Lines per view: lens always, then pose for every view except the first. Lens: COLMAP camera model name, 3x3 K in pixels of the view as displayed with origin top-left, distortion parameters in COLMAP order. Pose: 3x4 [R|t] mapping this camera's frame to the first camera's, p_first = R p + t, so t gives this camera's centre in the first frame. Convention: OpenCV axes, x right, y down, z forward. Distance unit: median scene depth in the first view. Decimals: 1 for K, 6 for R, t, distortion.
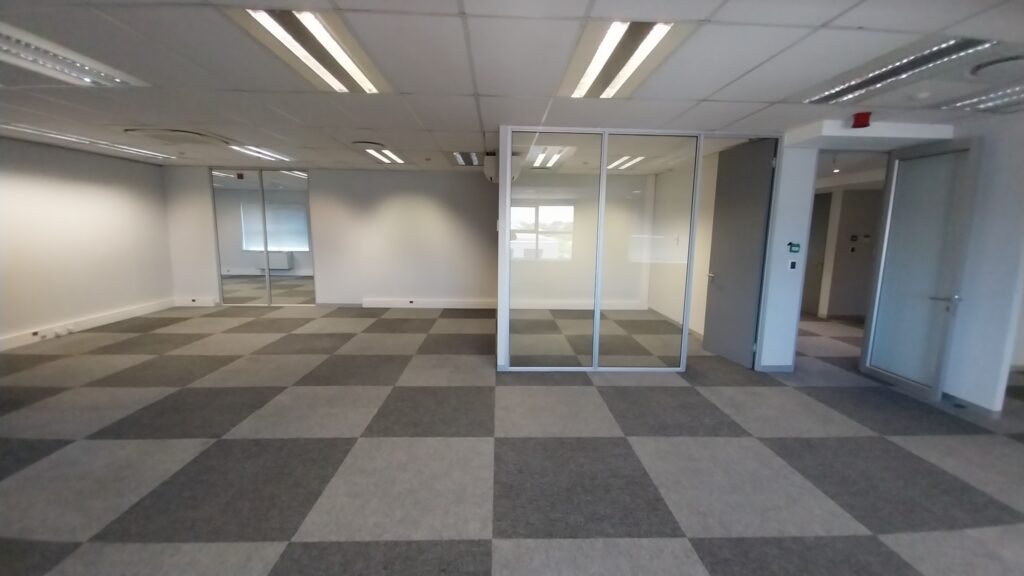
lens RADIAL K [[401.7, 0, 512.0], [0, 401.7, 288.0], [0, 0, 1]] dist [0.024789, -0.015541]
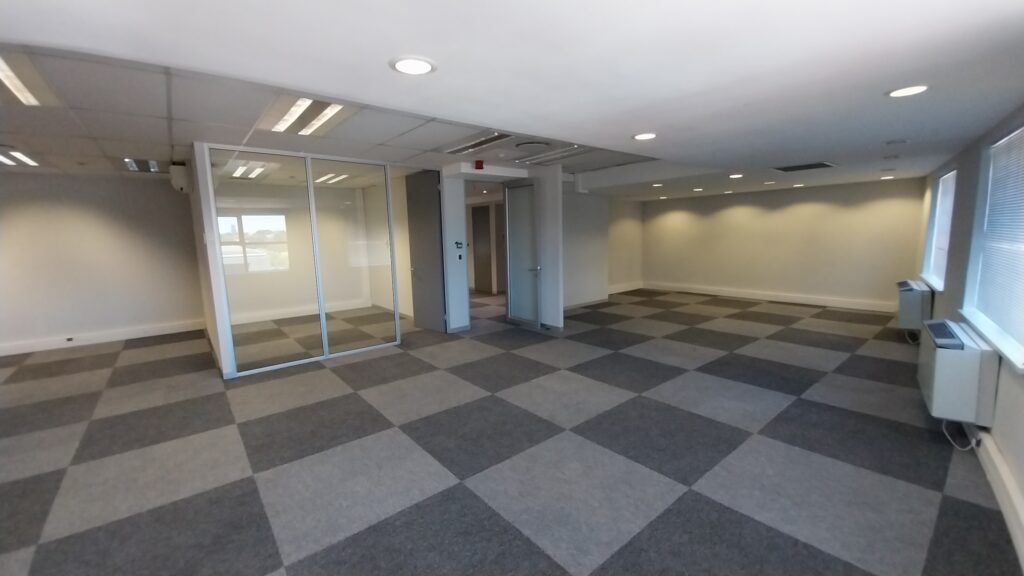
lens RADIAL K [[401.7, 0, 512.0], [0, 401.7, 288.0], [0, 0, 1]] dist [0.024789, -0.015541]
pose [[0.791648, -0.115657, 0.599931, -0.050076], [0.125250, 0.991786, 0.025924, 0.041678], [-0.598001, 0.054619, 0.799632, -0.285566]]
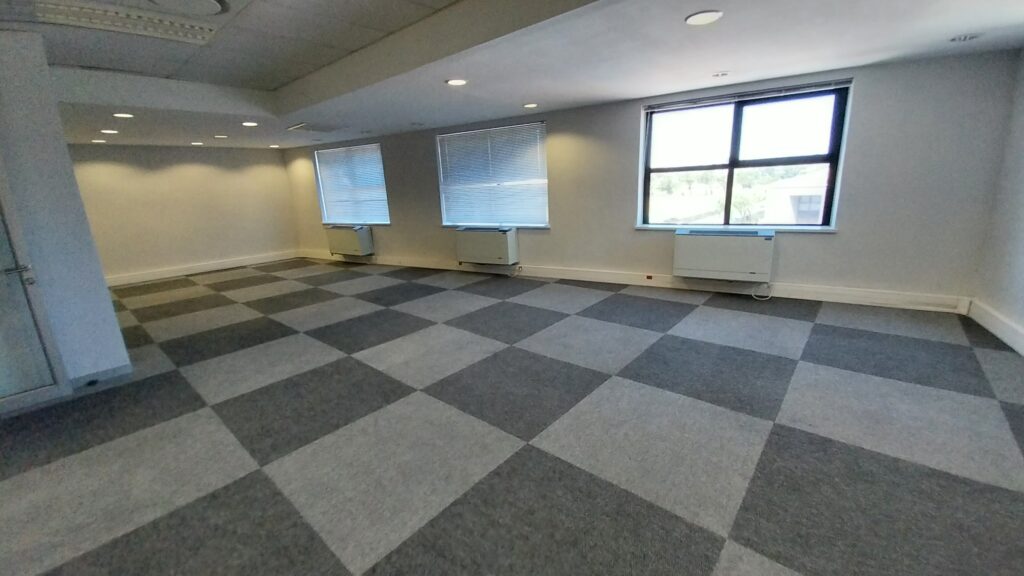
lens RADIAL K [[401.7, 0, 512.0], [0, 401.7, 288.0], [0, 0, 1]] dist [0.024789, -0.015541]
pose [[-0.731958, -0.152625, 0.664036, -0.091545], [0.132249, 0.924229, 0.358205, -0.076600], [-0.668392, 0.350009, -0.656312, 0.775076]]
